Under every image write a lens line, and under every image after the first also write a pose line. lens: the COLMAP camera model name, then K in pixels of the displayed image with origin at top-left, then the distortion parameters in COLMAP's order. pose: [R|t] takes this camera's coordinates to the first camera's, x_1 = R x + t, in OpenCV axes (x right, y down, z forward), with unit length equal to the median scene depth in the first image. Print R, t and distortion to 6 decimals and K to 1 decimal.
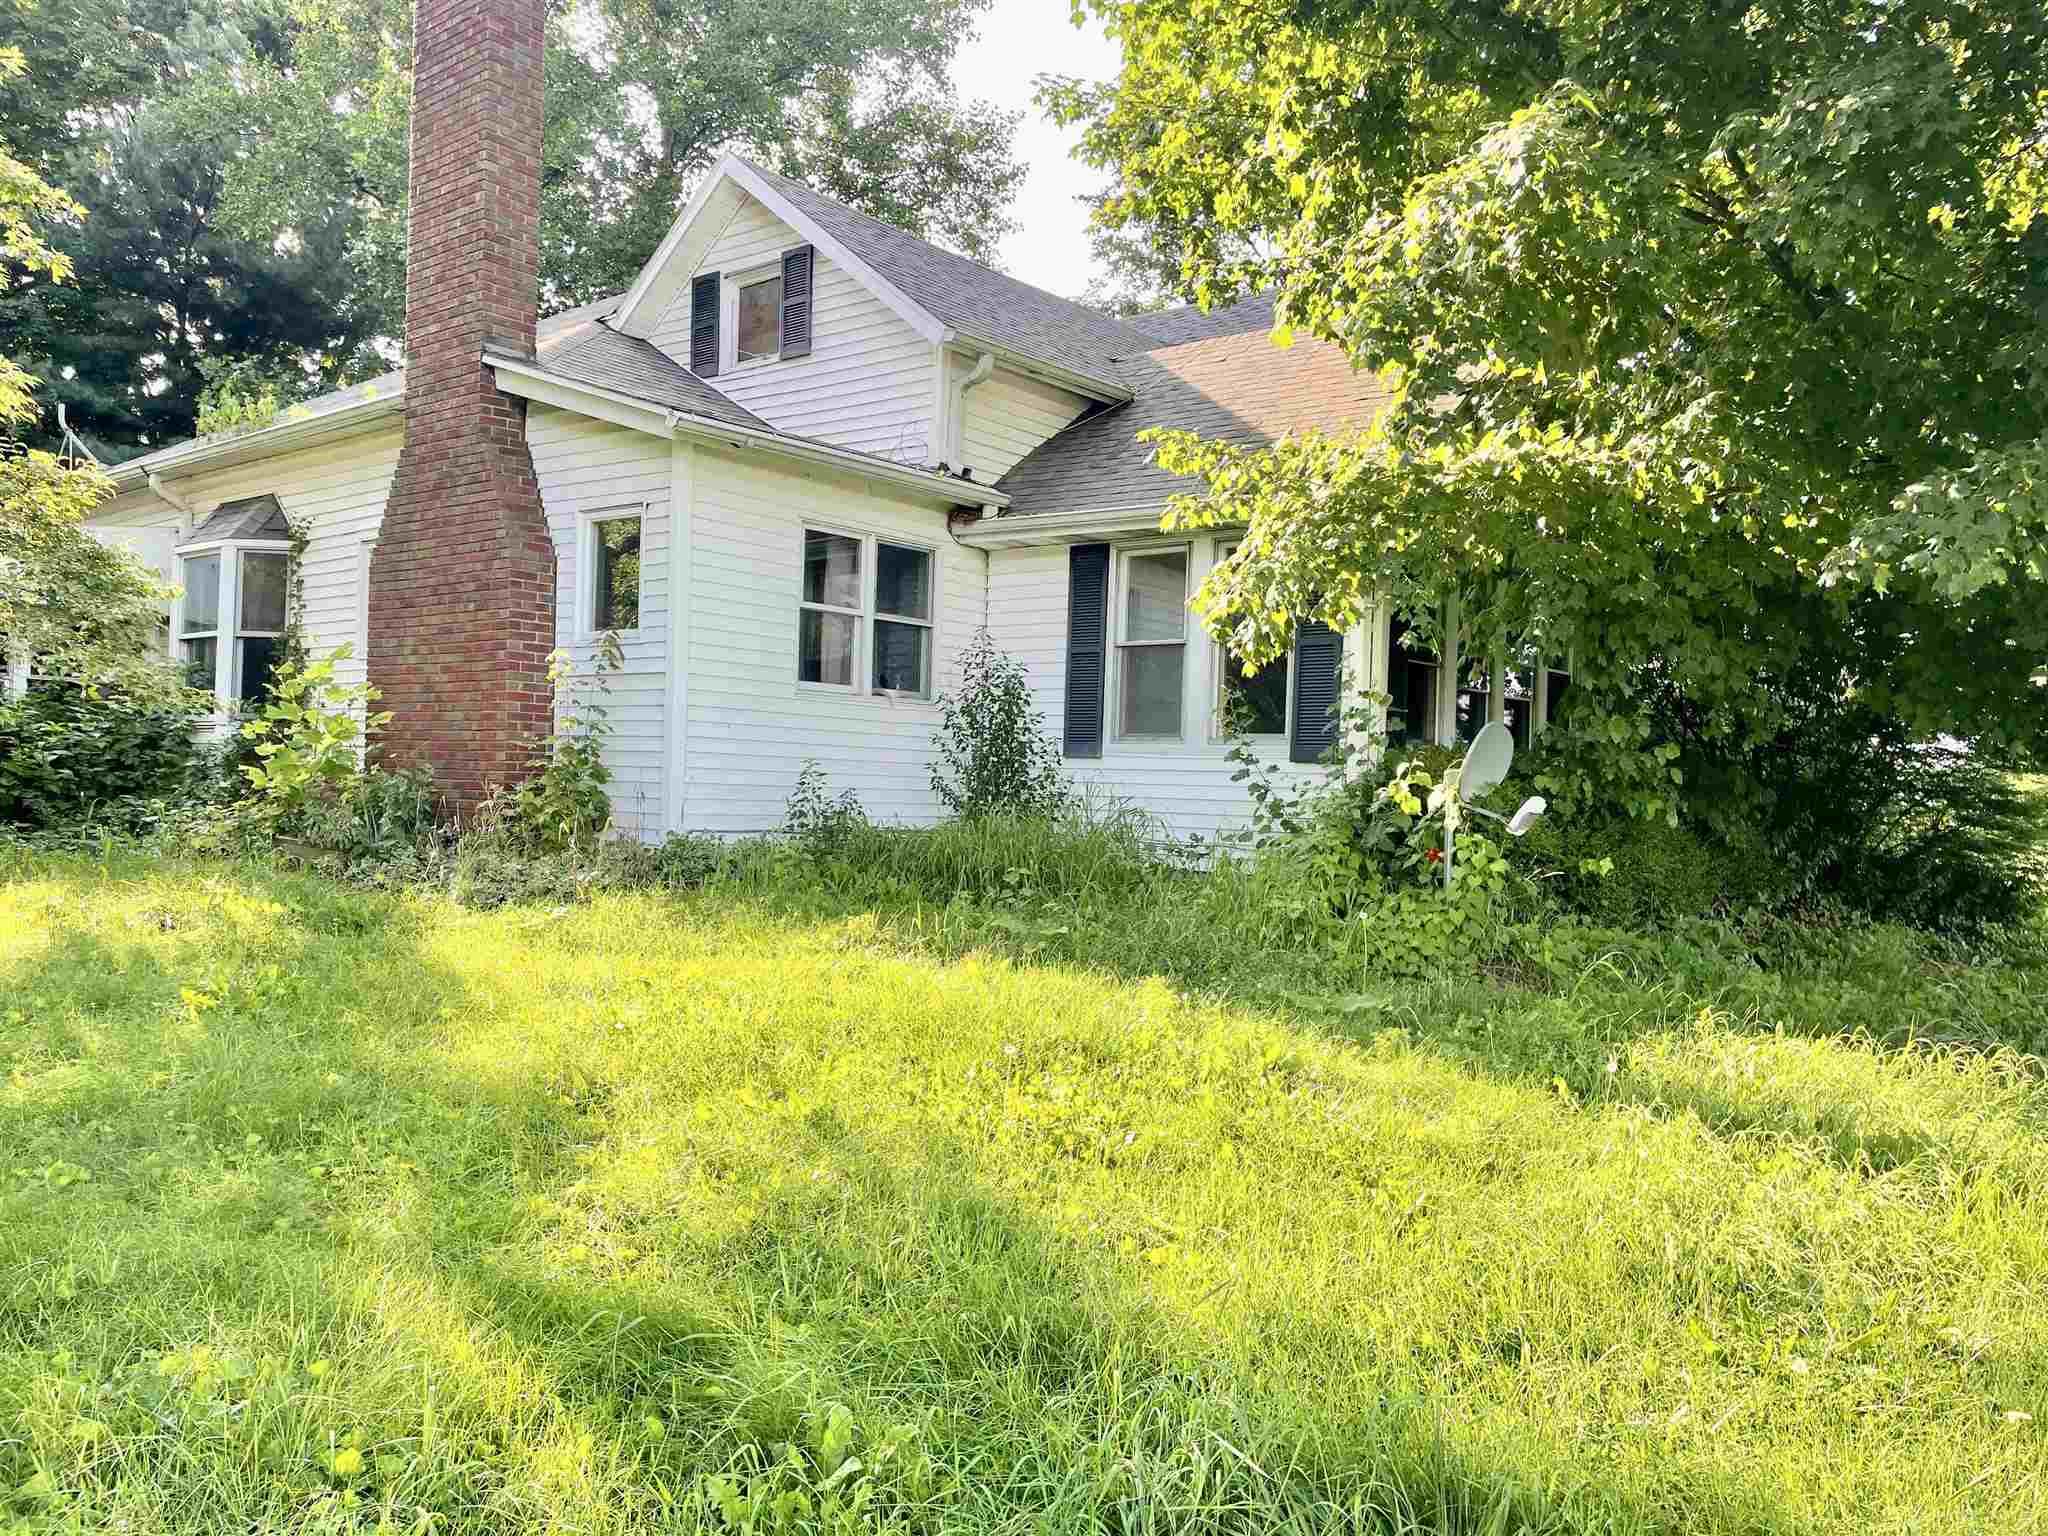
lens RADIAL K [[1543.0, 0, 1024.0], [0, 1543.0, 768.0], [0, 0, 1]] dist [0.093878, -0.116119]
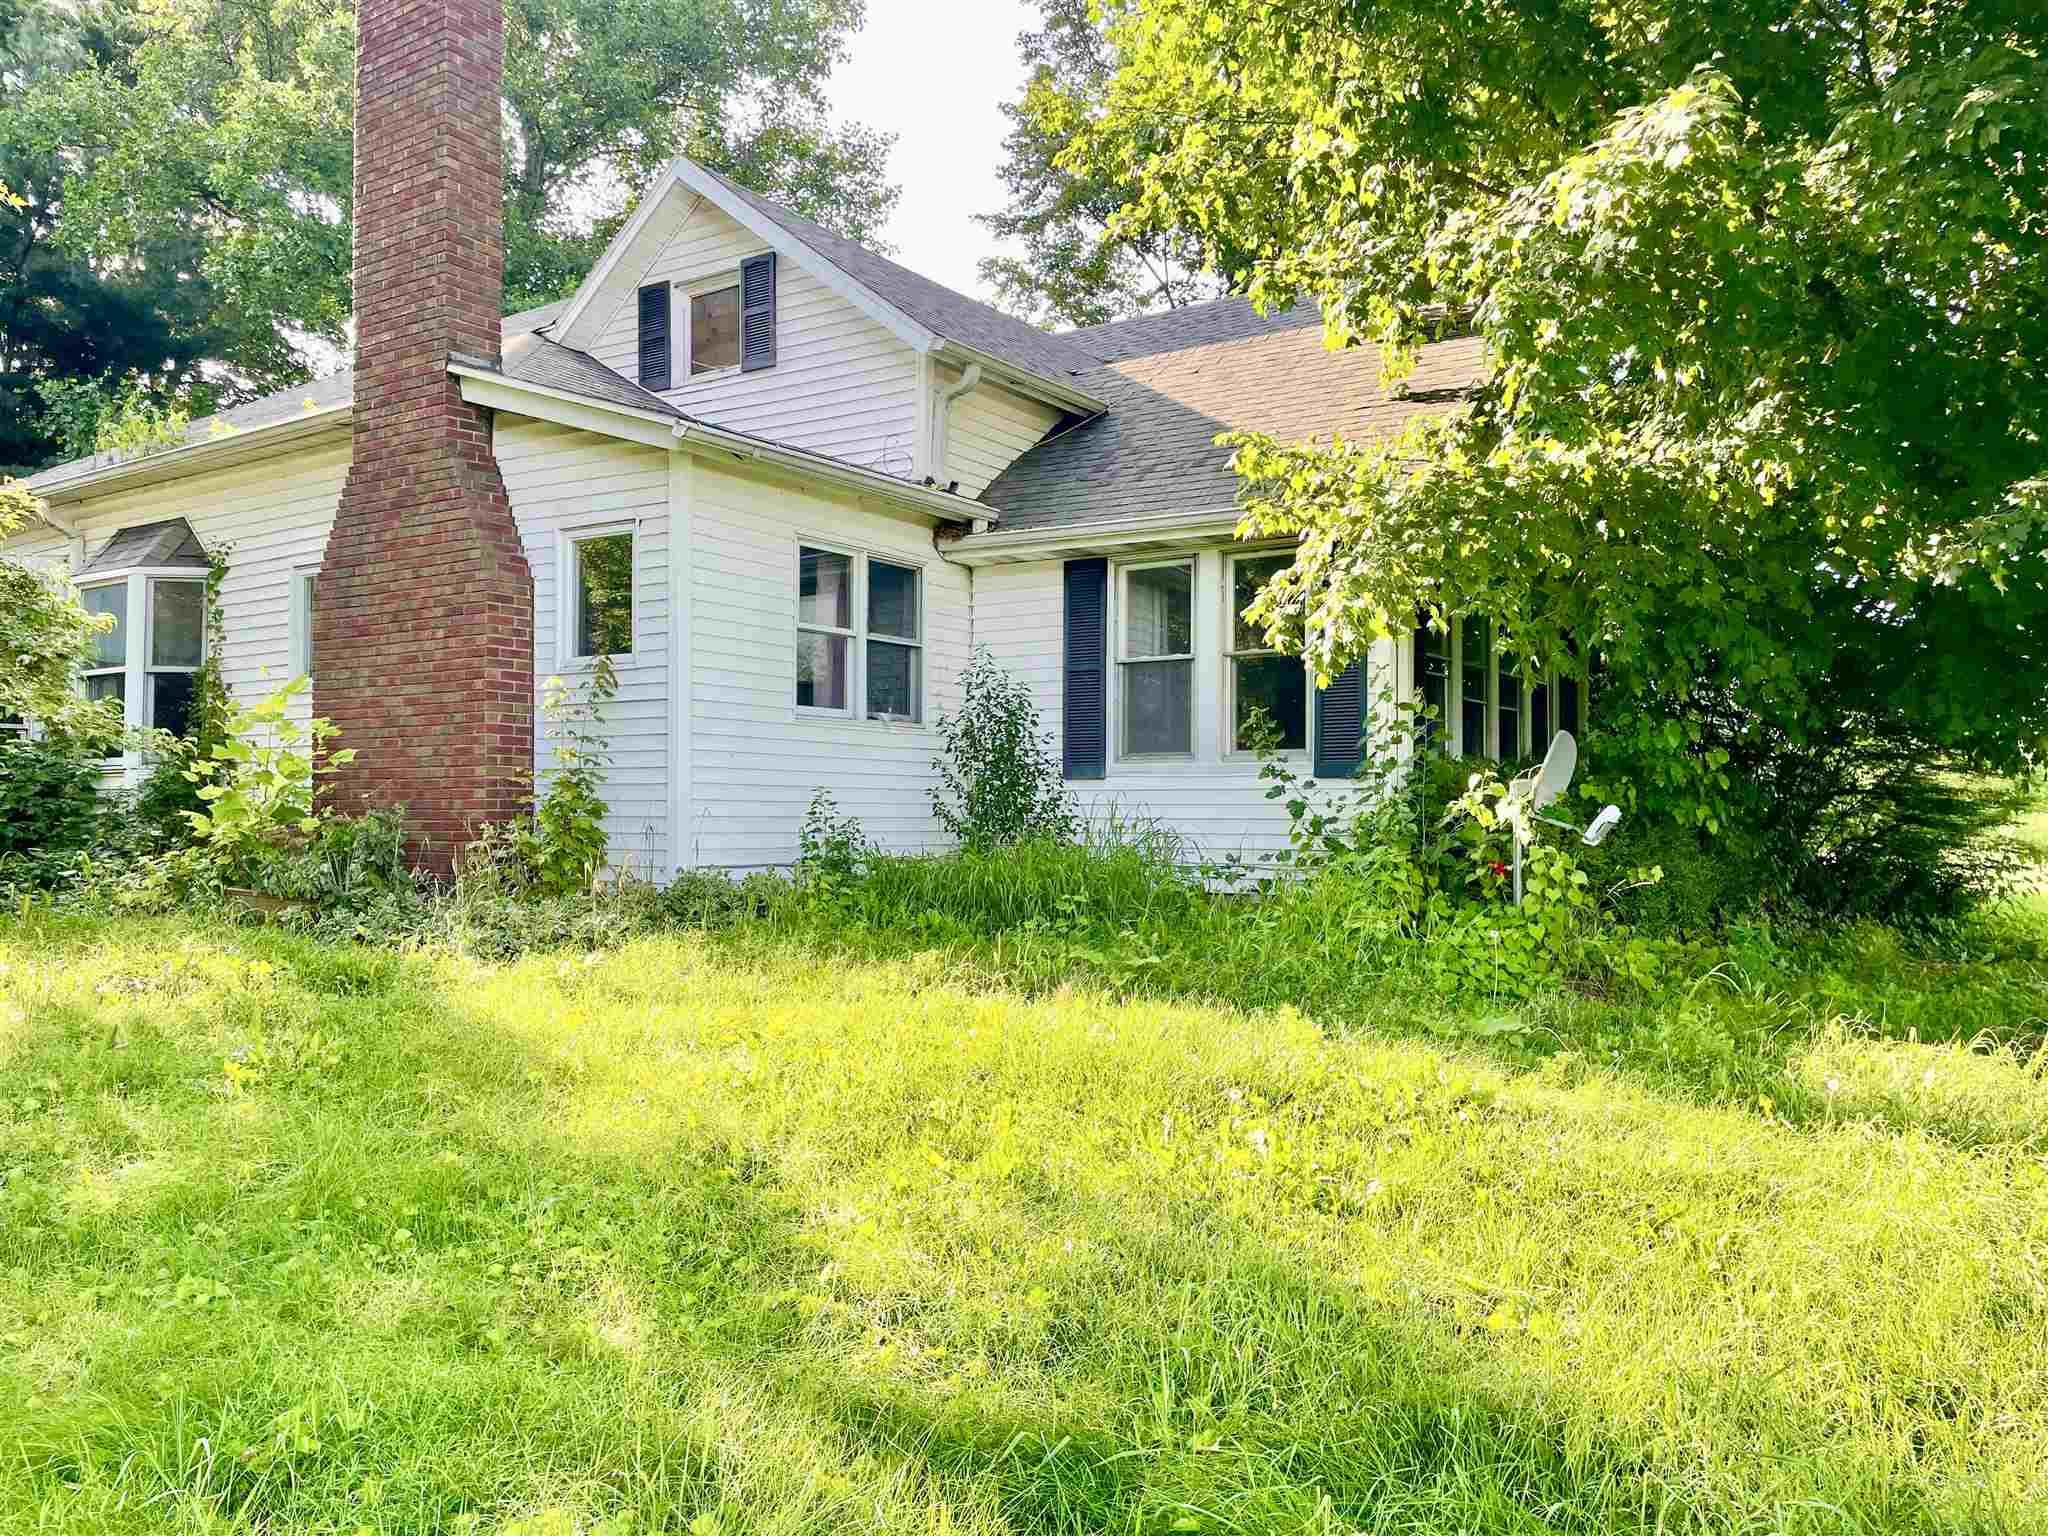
lens RADIAL K [[1547.7, 0, 1024.0], [0, 1547.7, 768.0], [0, 0, 1]] dist [0.084192, -0.102534]
pose [[0.995480, -0.024963, 0.091629, -0.093305], [0.026454, 0.999536, -0.015090, -0.000058], [-0.091210, 0.017446, 0.995679, 0.041528]]
